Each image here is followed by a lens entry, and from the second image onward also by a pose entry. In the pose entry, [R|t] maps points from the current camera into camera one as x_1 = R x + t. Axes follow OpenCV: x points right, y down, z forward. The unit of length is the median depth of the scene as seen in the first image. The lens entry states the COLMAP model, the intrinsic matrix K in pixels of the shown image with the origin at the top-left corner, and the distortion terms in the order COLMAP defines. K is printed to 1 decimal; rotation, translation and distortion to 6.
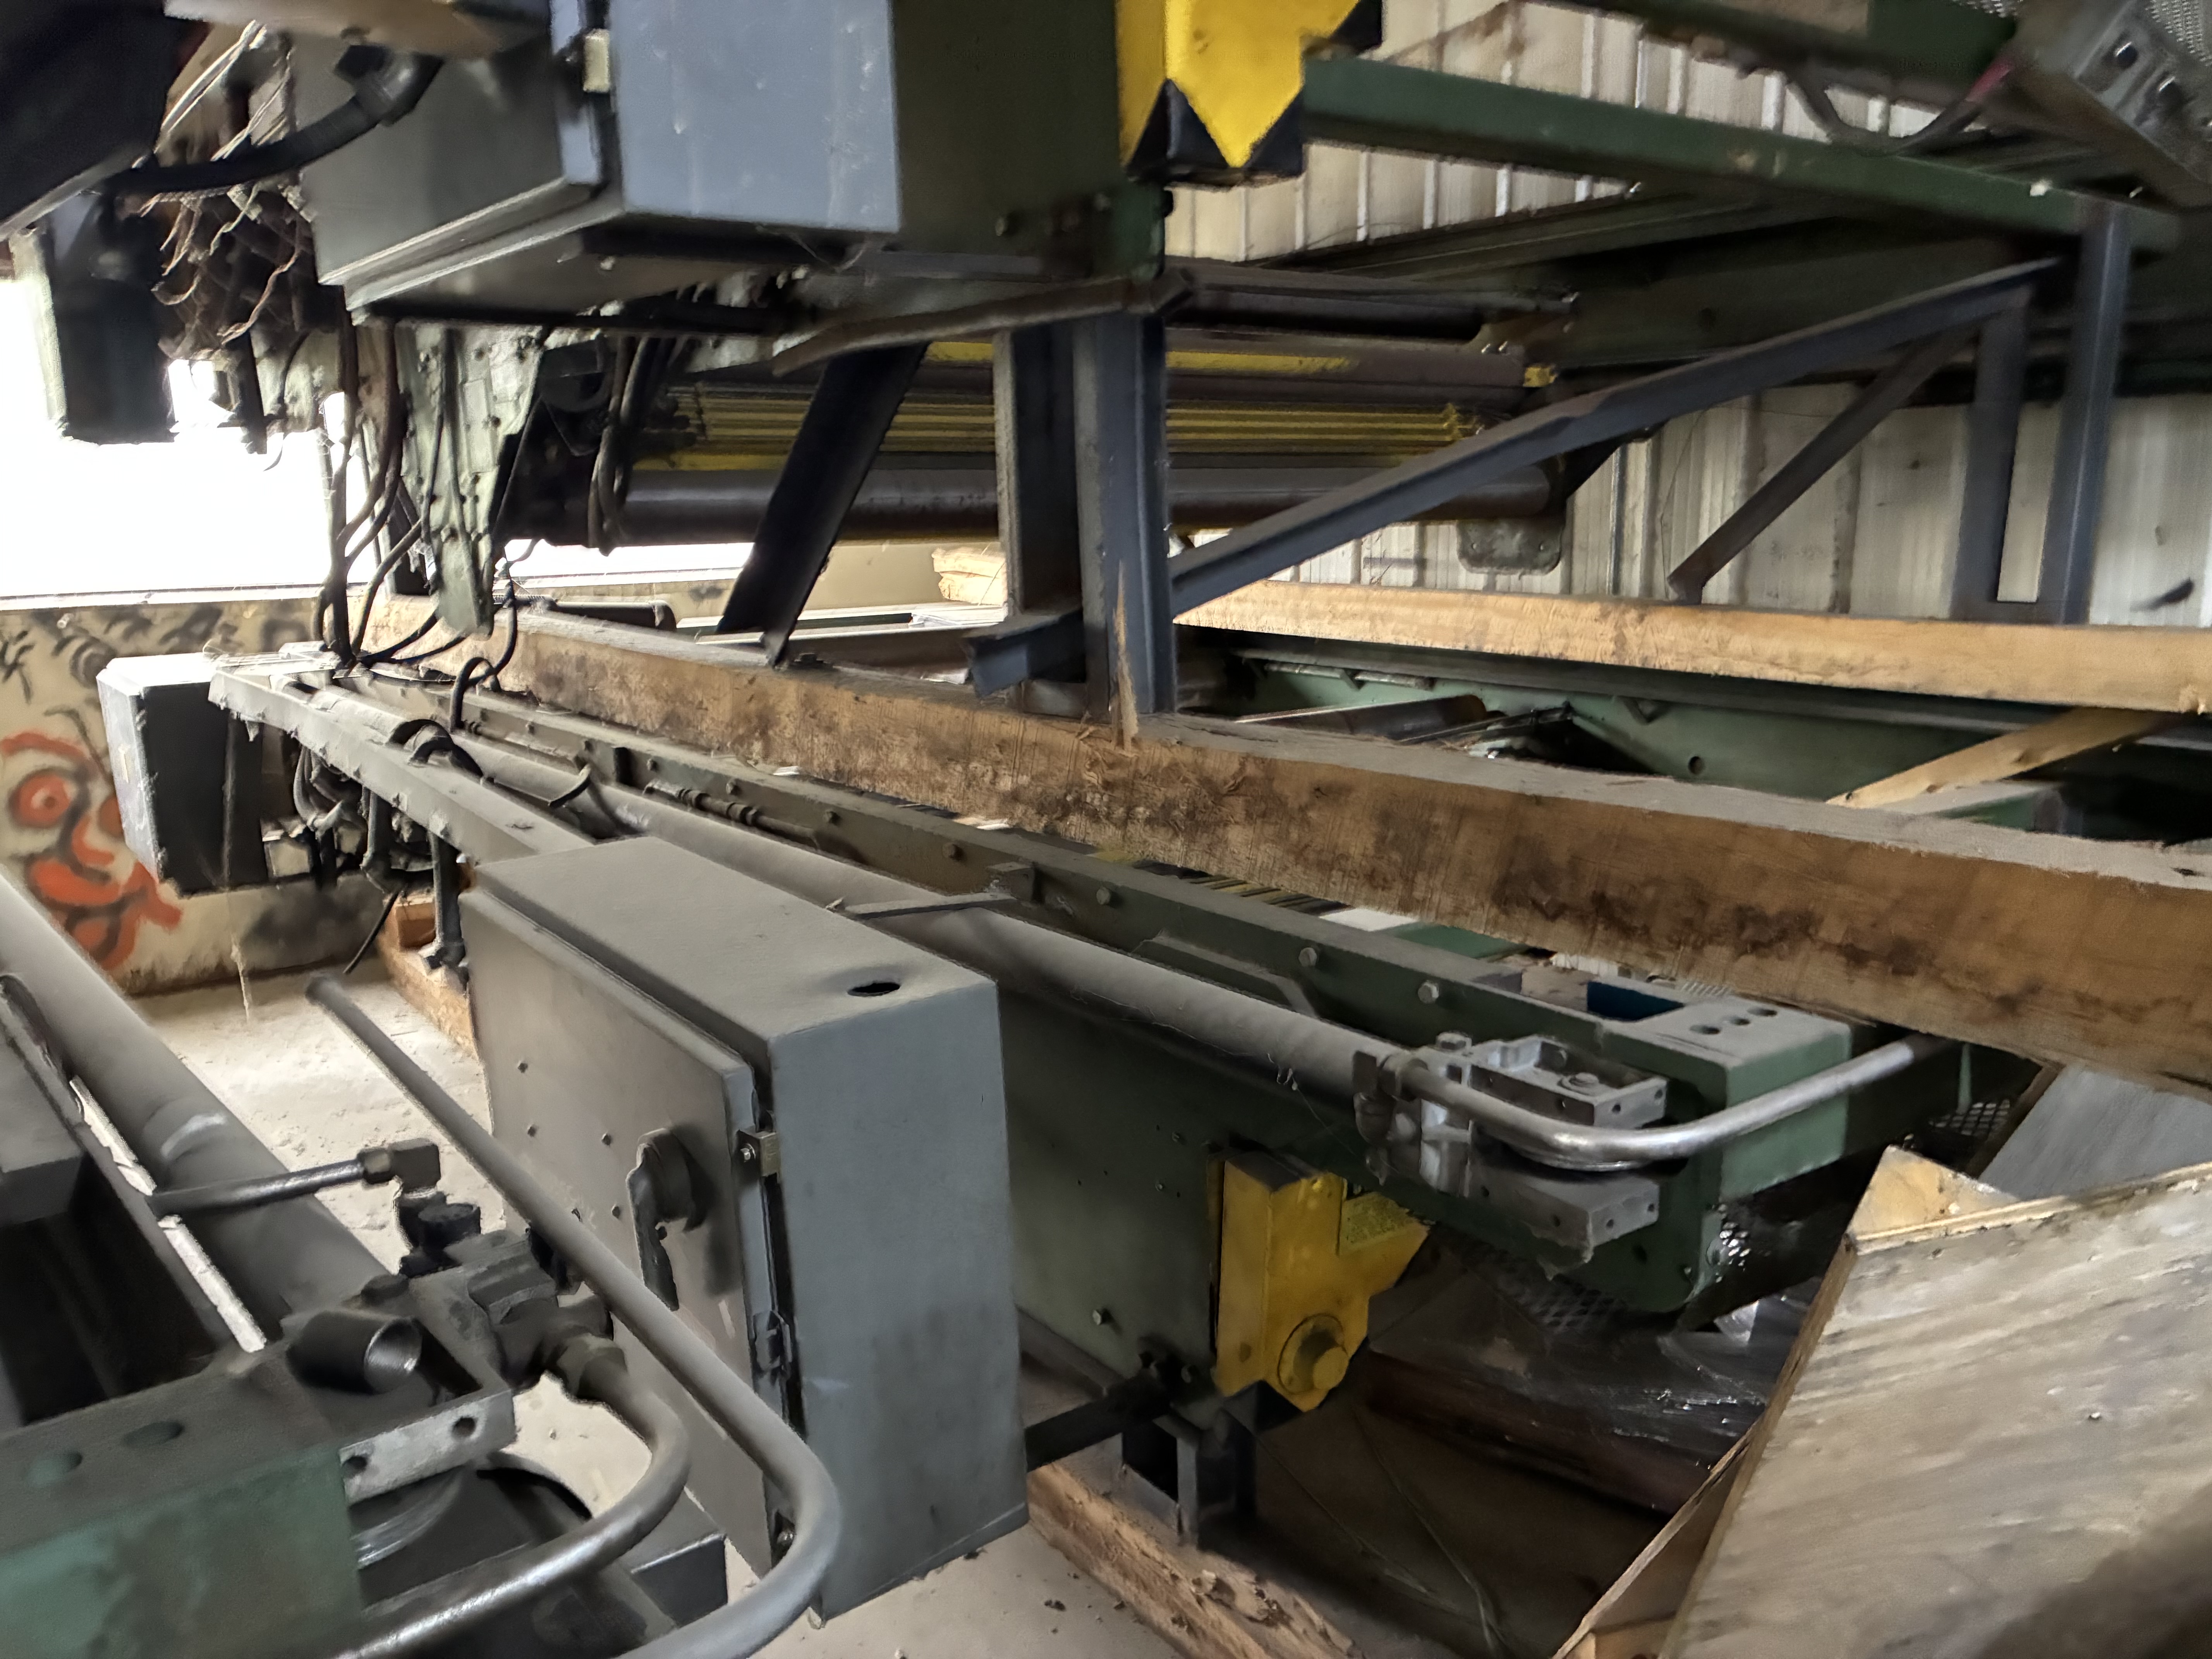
lens RADIAL K [[1704.2, 0, 1146.4], [0, 1704.2, 843.1], [0, 0, 1]] dist [0.068661, -0.040948]
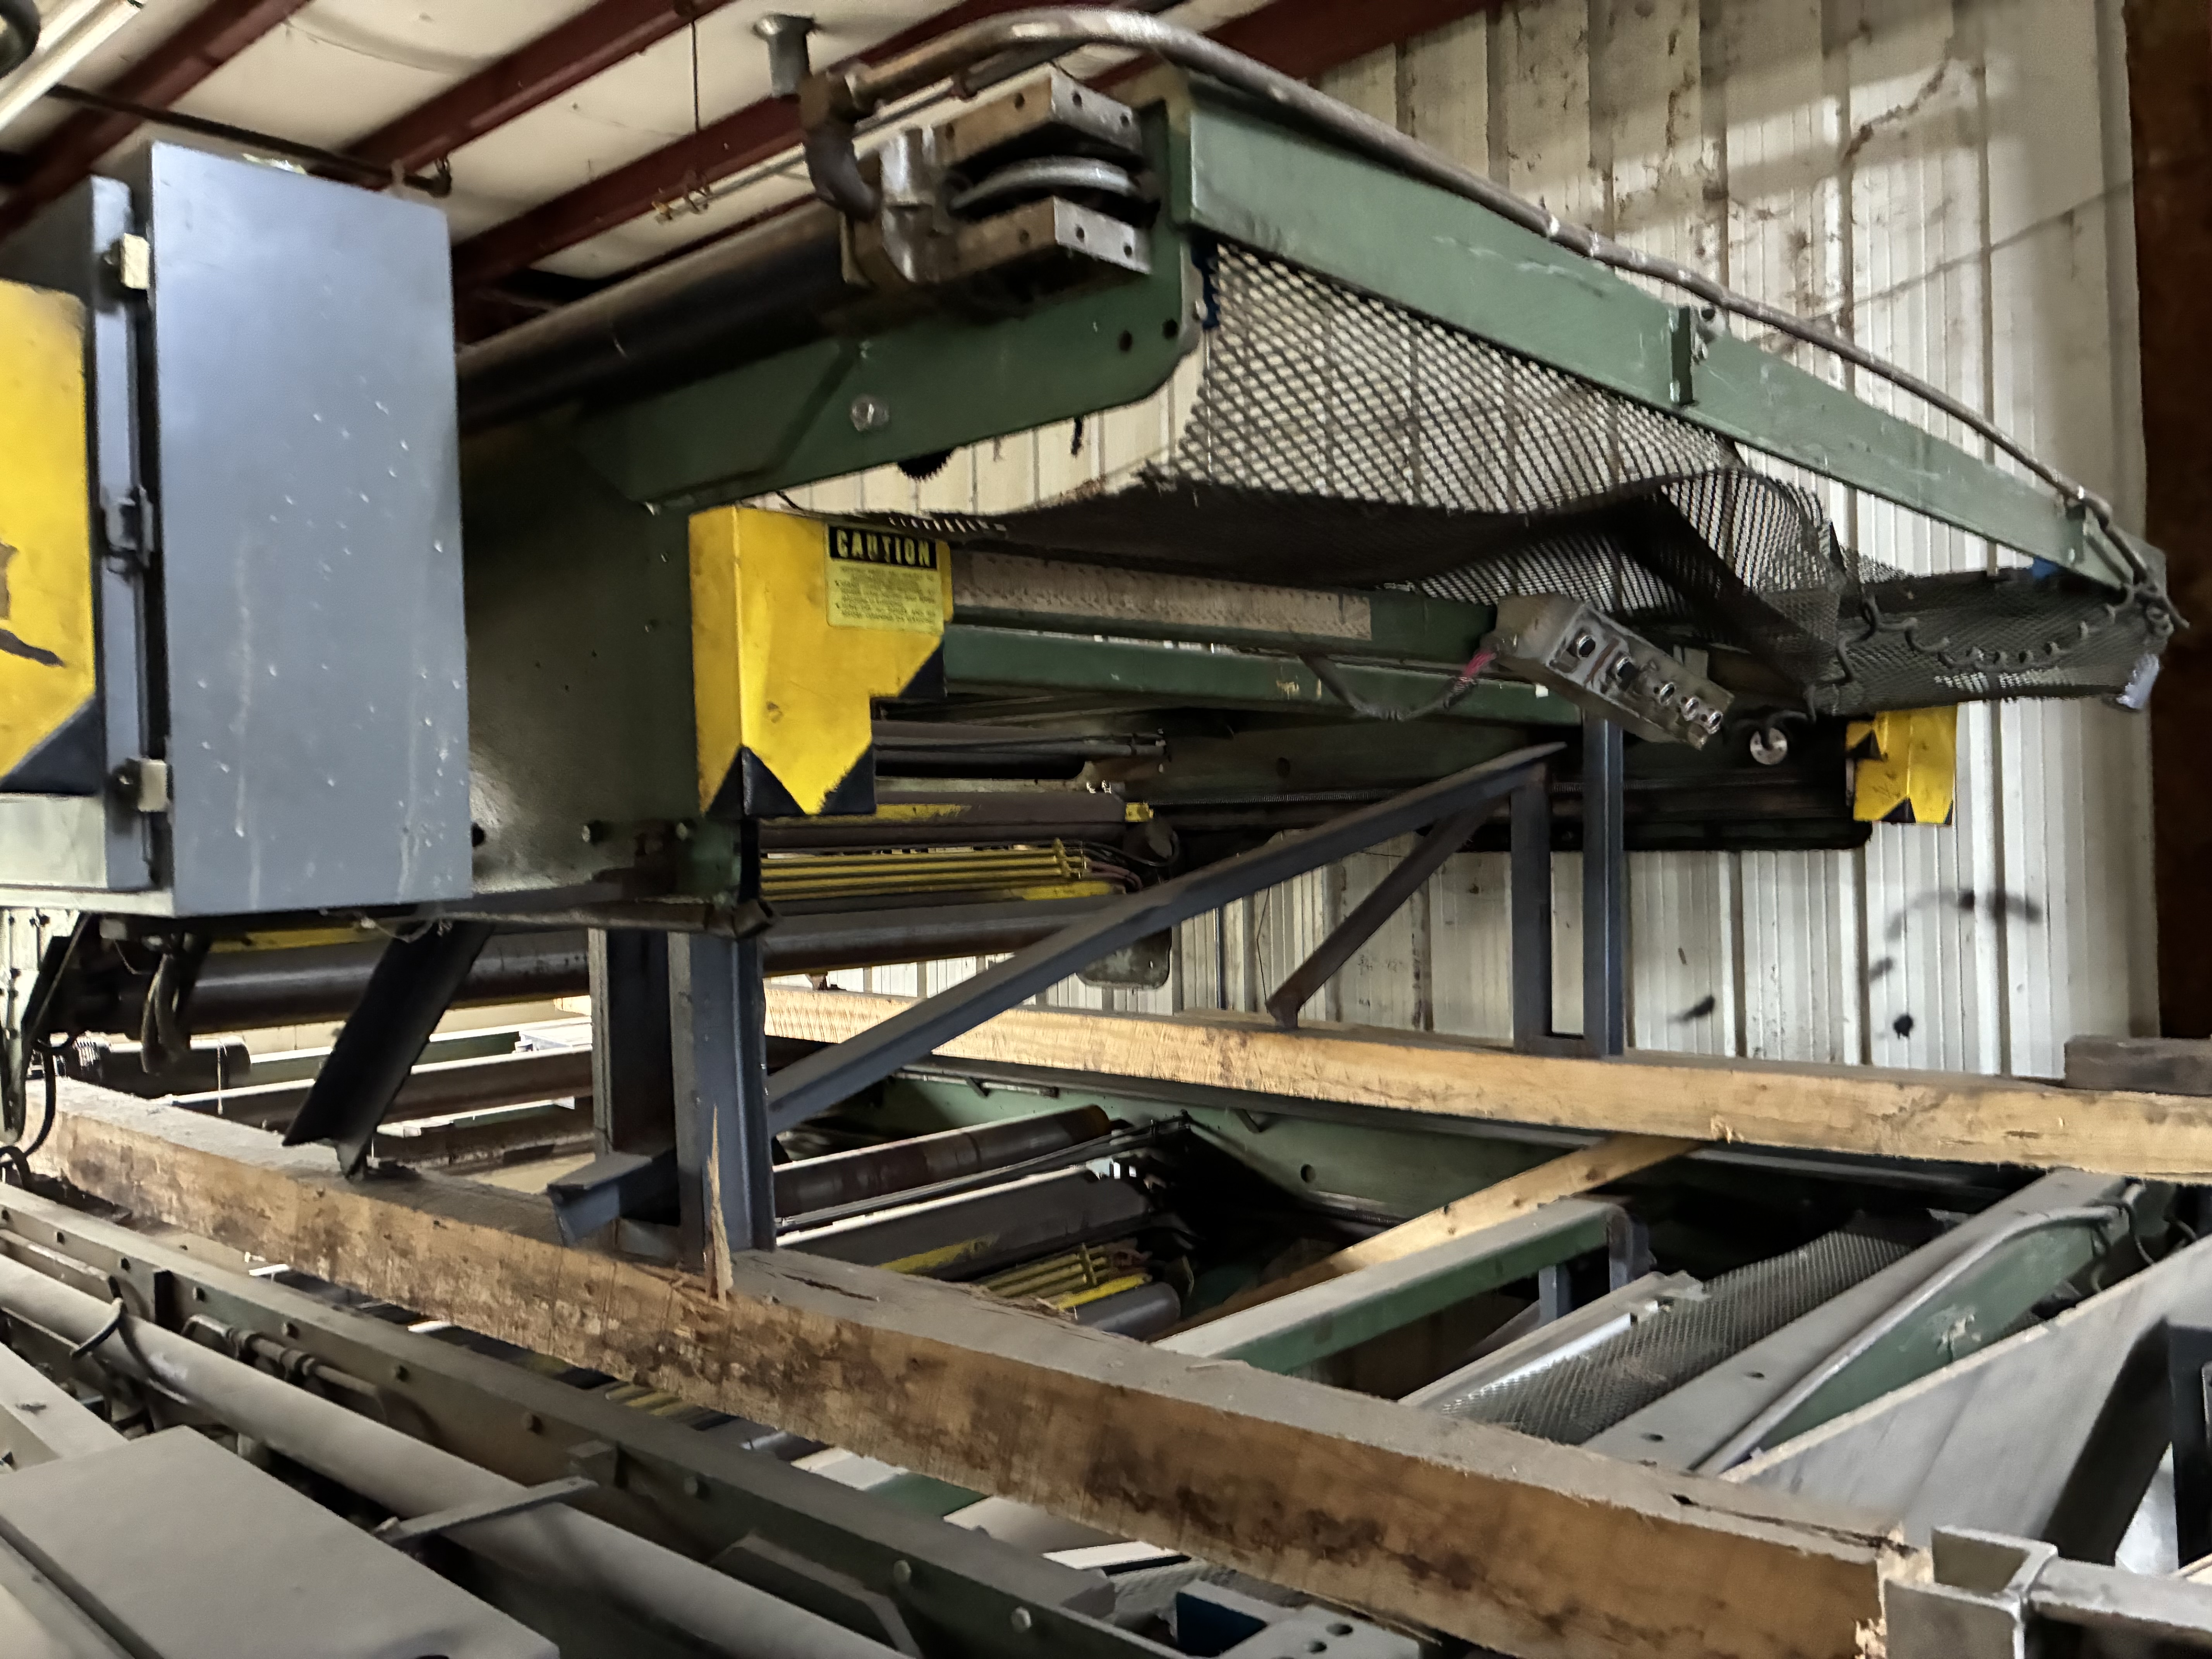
lens RADIAL K [[1709.5, 0, 1106.0], [0, 1709.5, 829.5], [0, 0, 1]] dist [0.057042, -0.036170]
pose [[0.982195, -0.009802, 0.187607, 0.021345], [0.049258, 0.977136, -0.206830, -0.099050], [-0.181290, 0.212388, 0.960221, -0.037621]]
